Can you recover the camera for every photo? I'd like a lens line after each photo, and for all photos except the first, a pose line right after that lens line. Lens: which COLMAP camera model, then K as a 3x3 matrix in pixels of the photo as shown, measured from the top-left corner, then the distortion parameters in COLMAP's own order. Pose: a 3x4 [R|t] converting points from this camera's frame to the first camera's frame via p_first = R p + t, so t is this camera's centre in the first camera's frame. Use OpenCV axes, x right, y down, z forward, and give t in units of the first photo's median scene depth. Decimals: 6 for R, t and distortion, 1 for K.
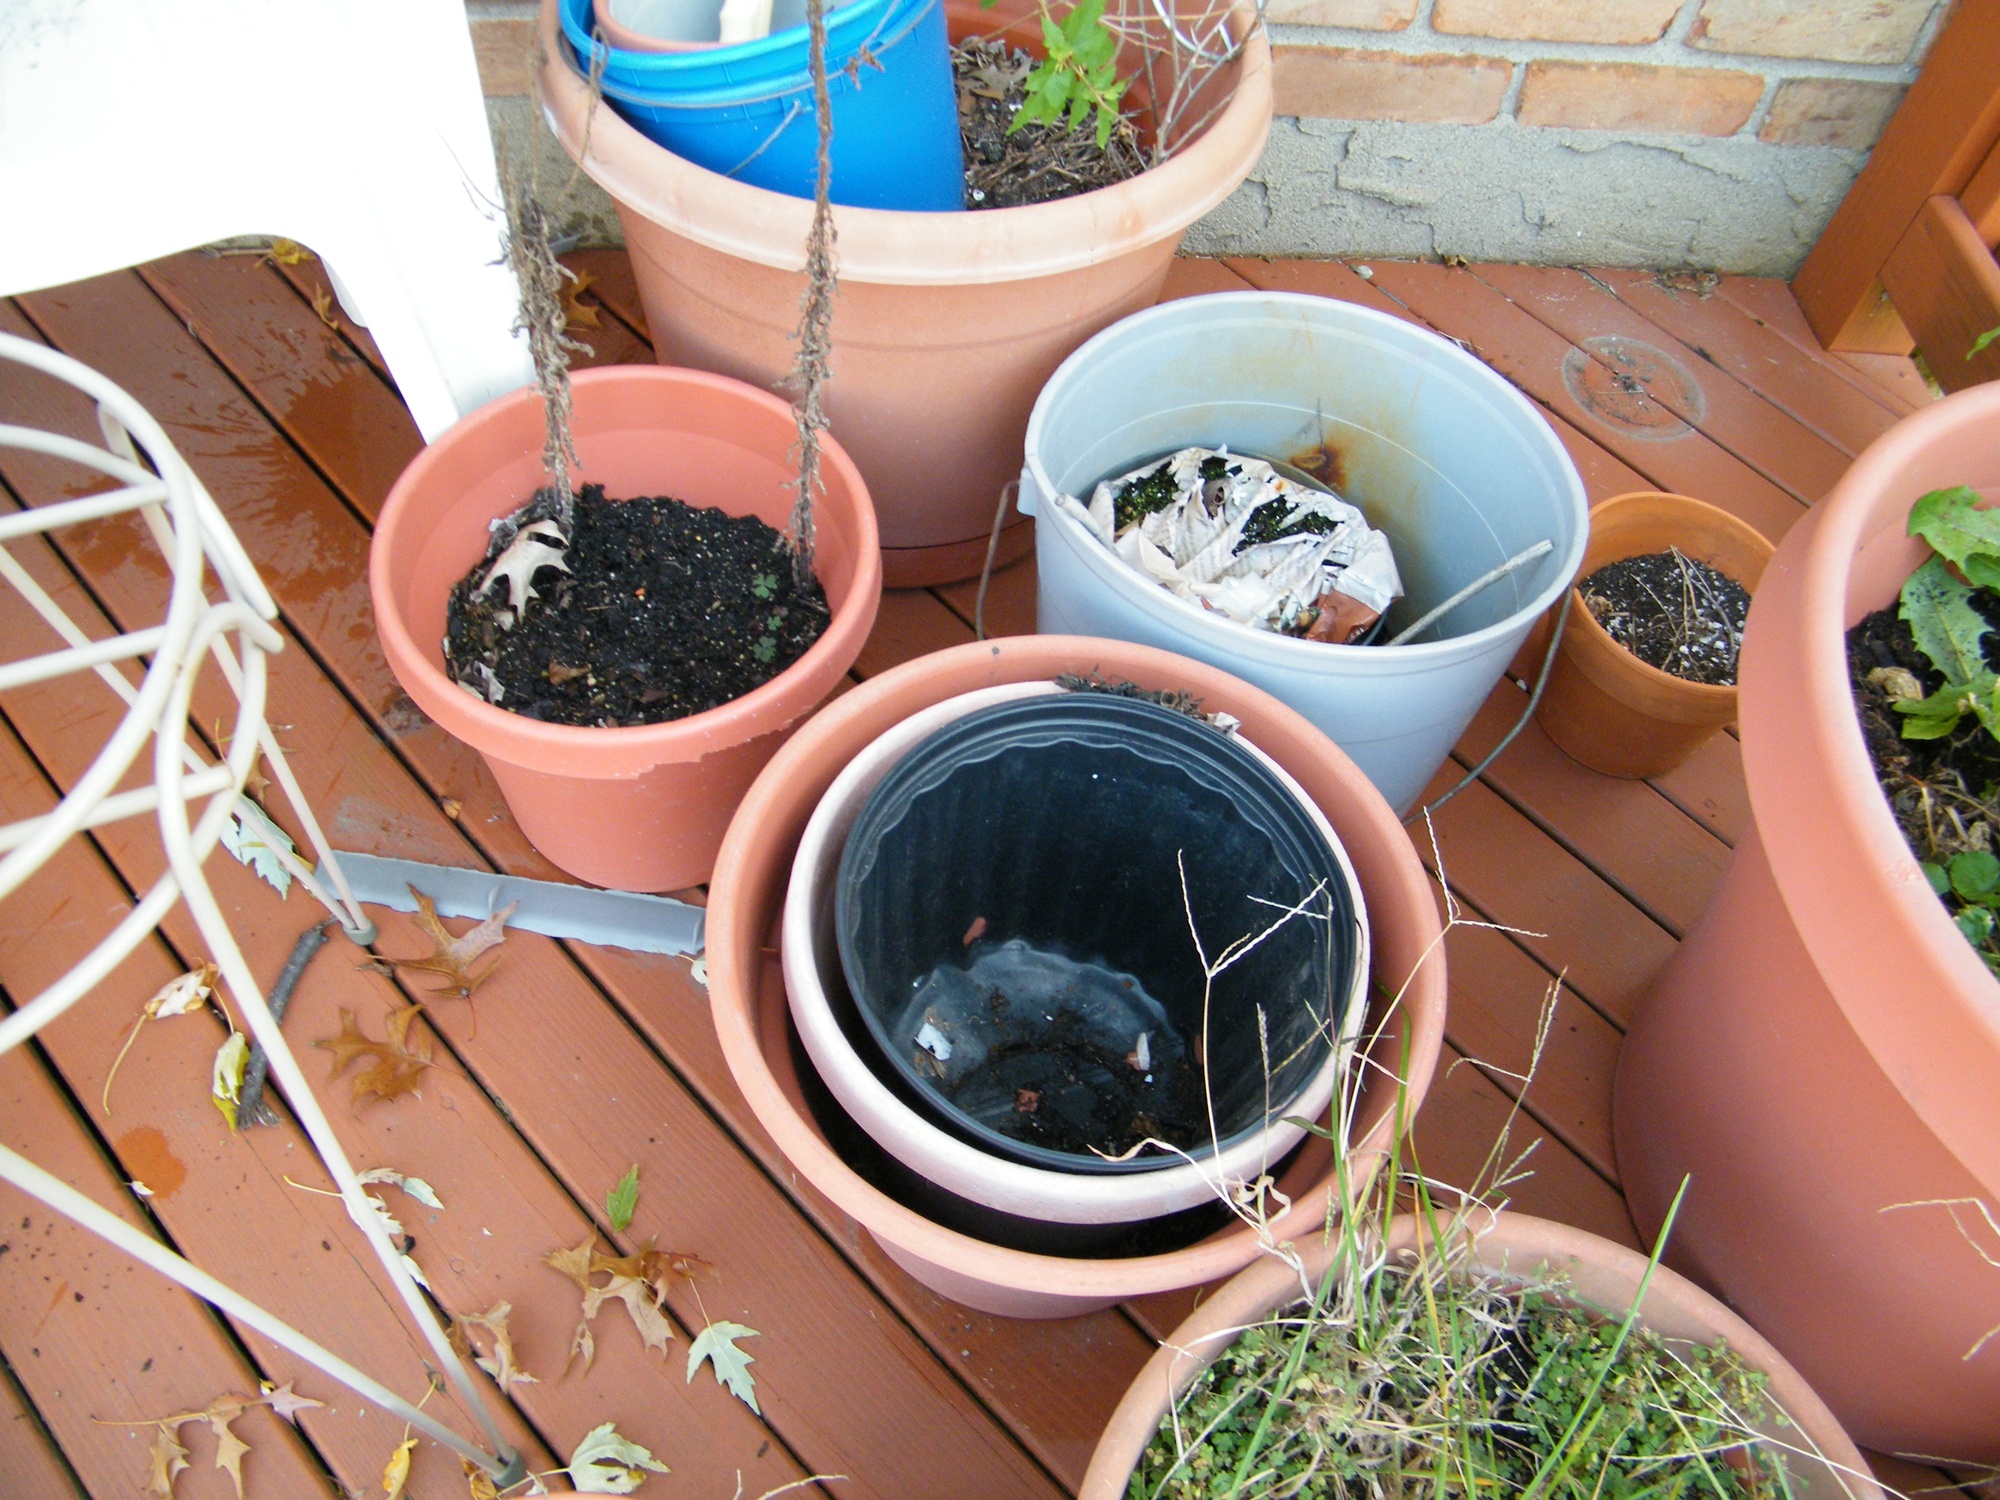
lens RADIAL K [[1666.5, 0, 1046.8], [0, 1666.5, 730.4], [0, 0, 1]] dist [-0.189605, 0.152959]
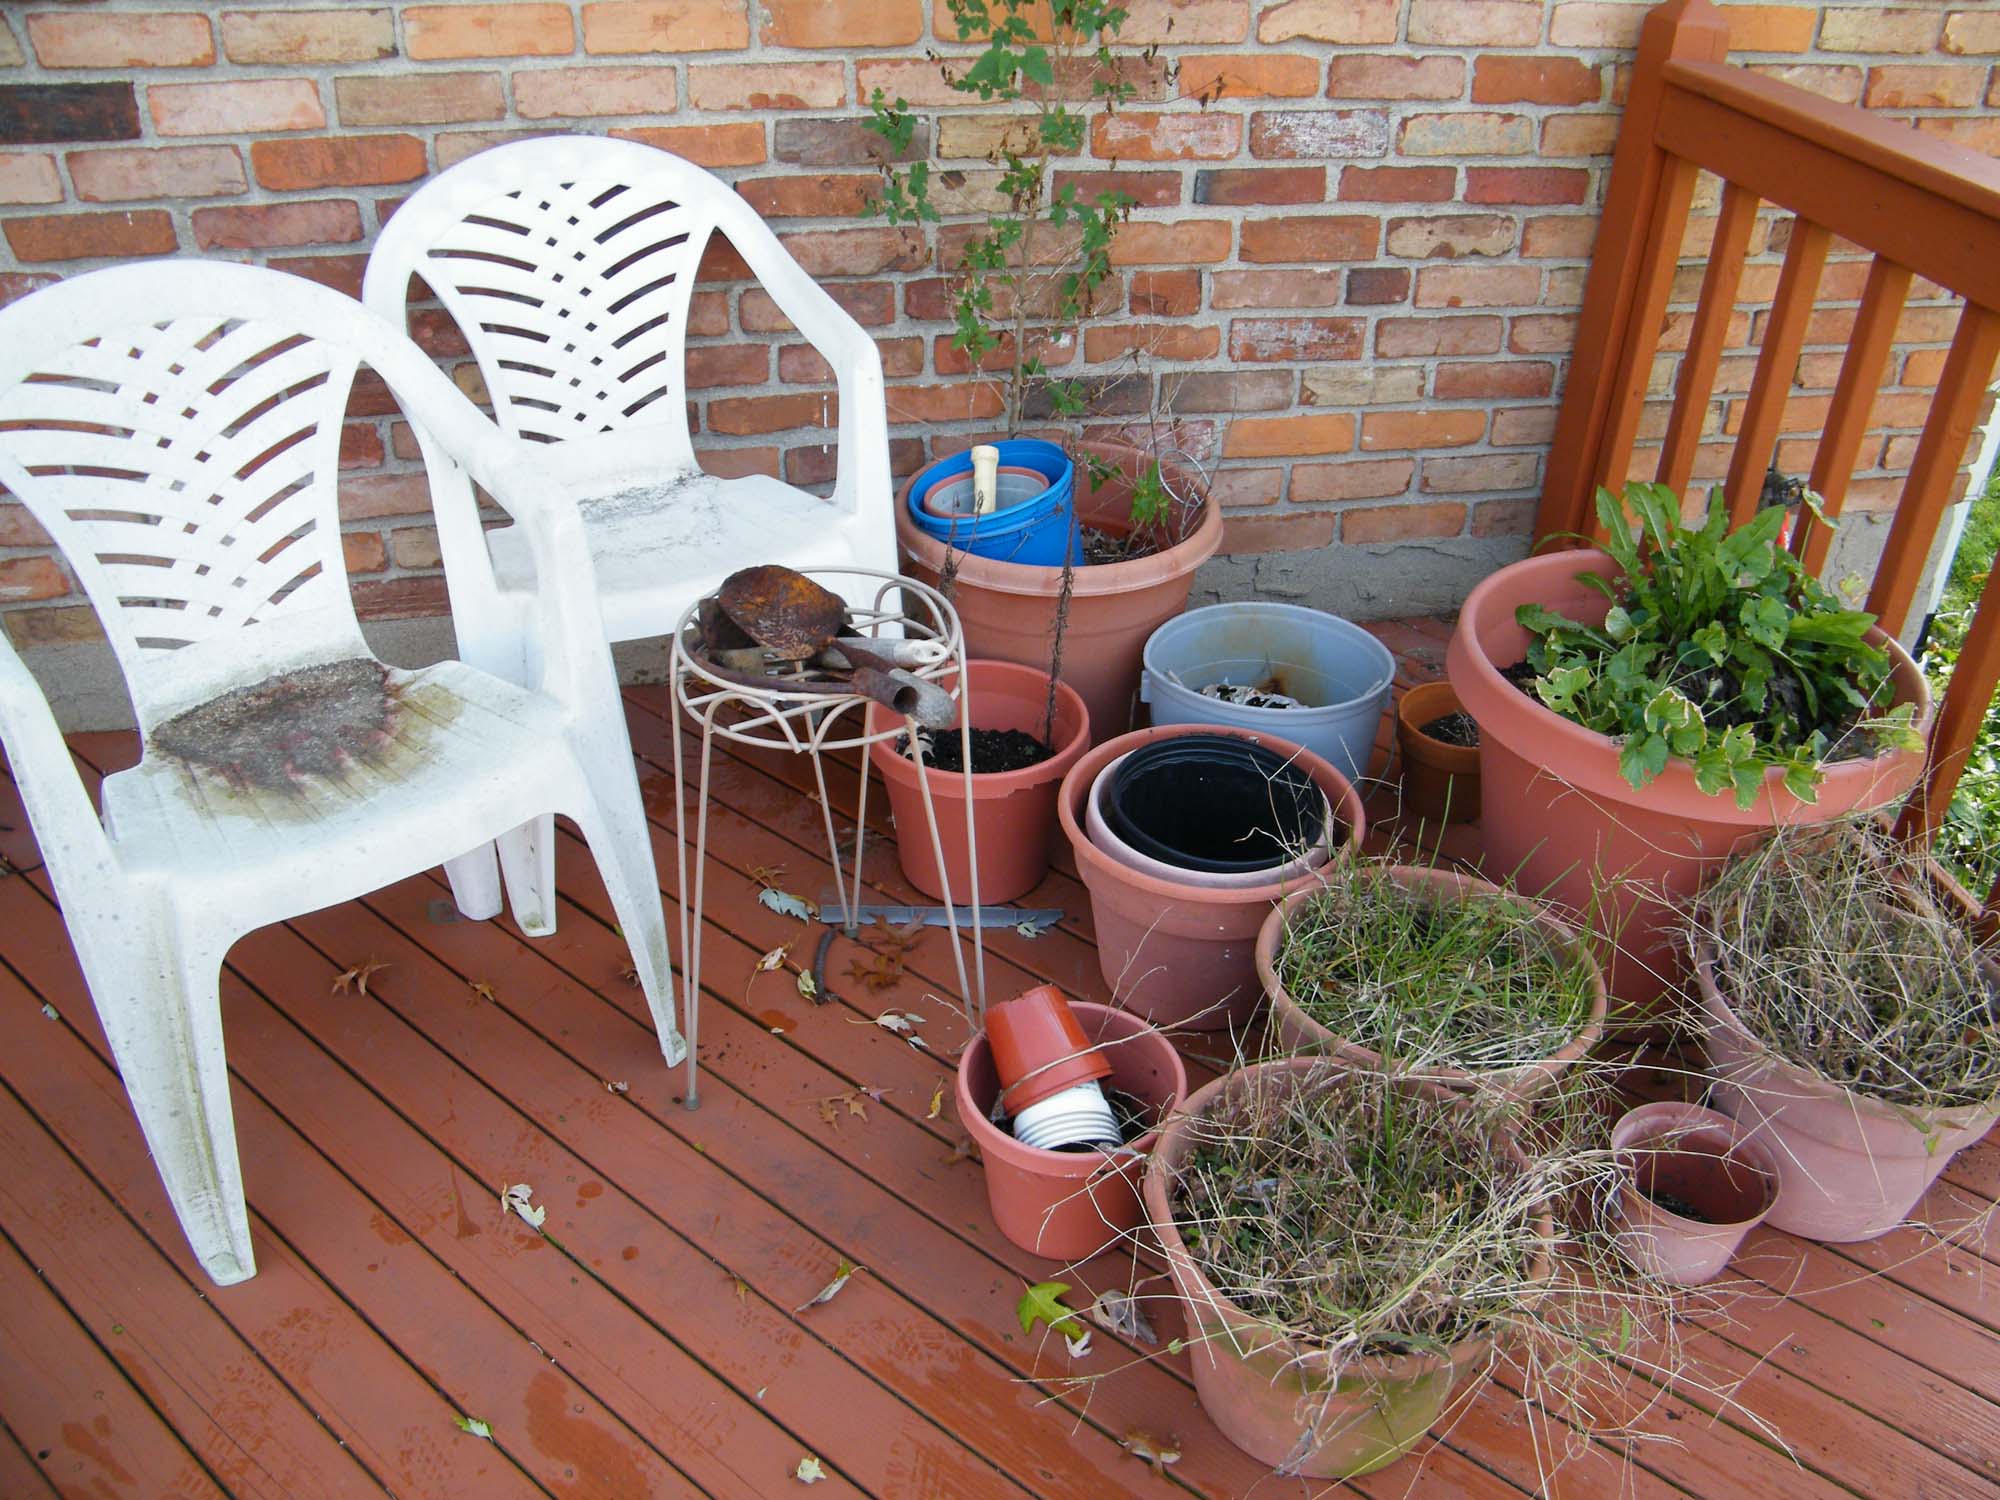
lens RADIAL K [[1666.5, 0, 1020.6], [0, 1666.5, 754.4], [0, 0, 1]] dist [-0.189605, 0.152959]
pose [[0.991354, -0.125084, 0.039632, -0.278131], [0.131002, 0.926440, -0.352912, 0.705898], [0.007427, 0.355052, 0.934817, -1.059491]]
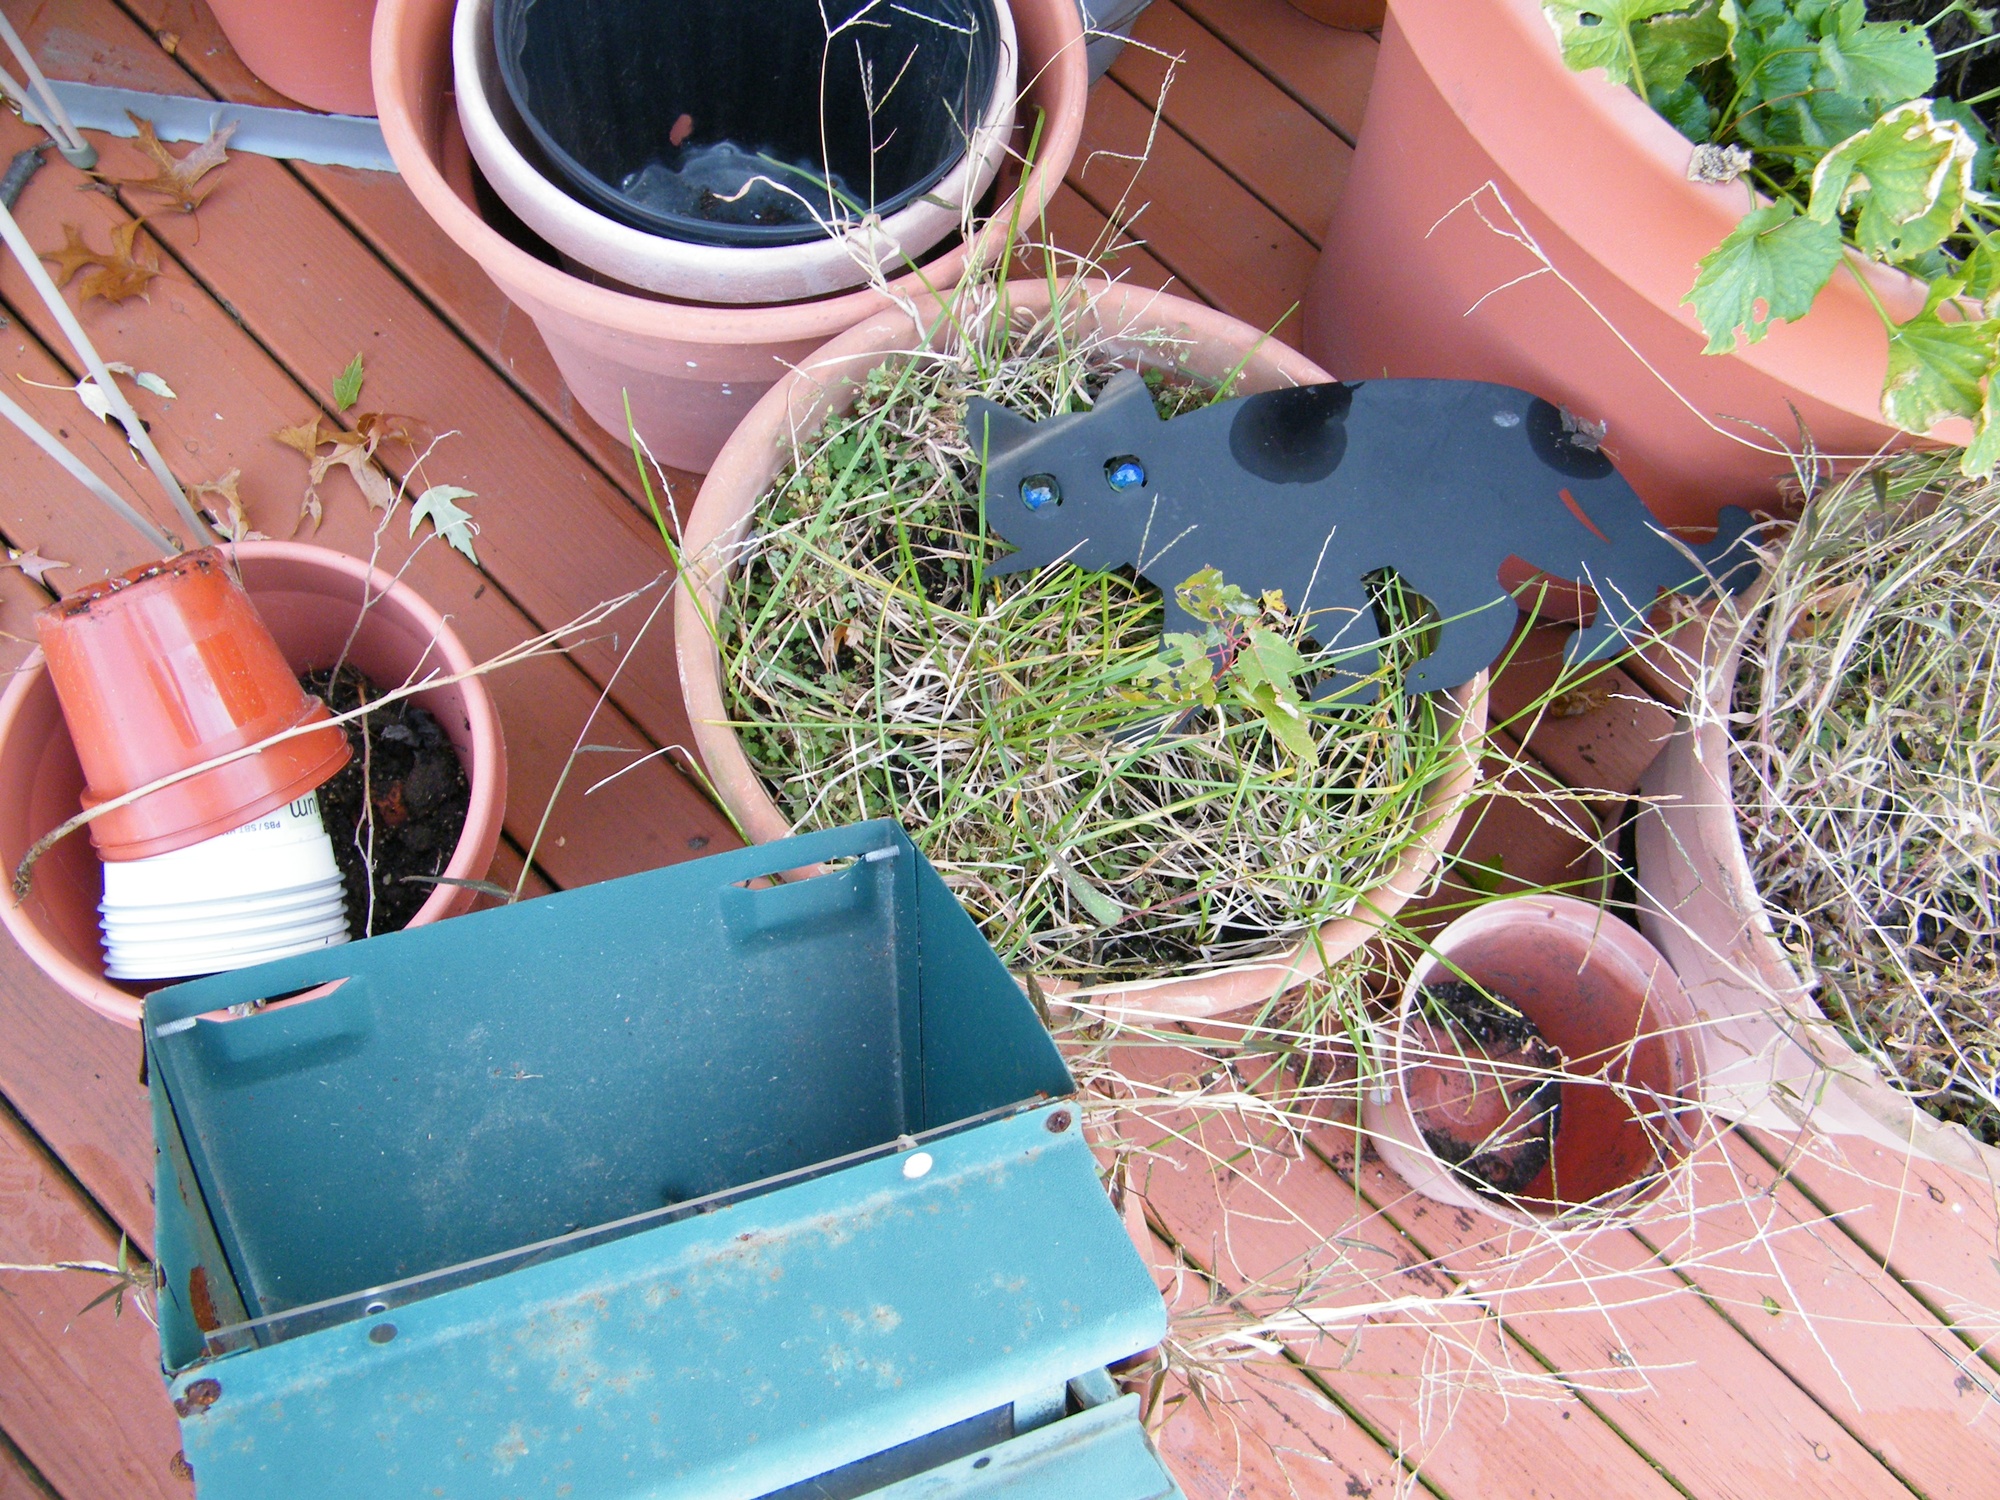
lens RADIAL K [[1666.5, 0, 1046.2], [0, 1666.5, 739.5], [0, 0, 1]] dist [-0.189605, 0.152959]
pose [[0.998286, -0.017770, 0.055765, 0.123649], [0.001335, 0.959464, 0.281829, 0.207010], [-0.058513, -0.281271, 0.957843, -0.086702]]
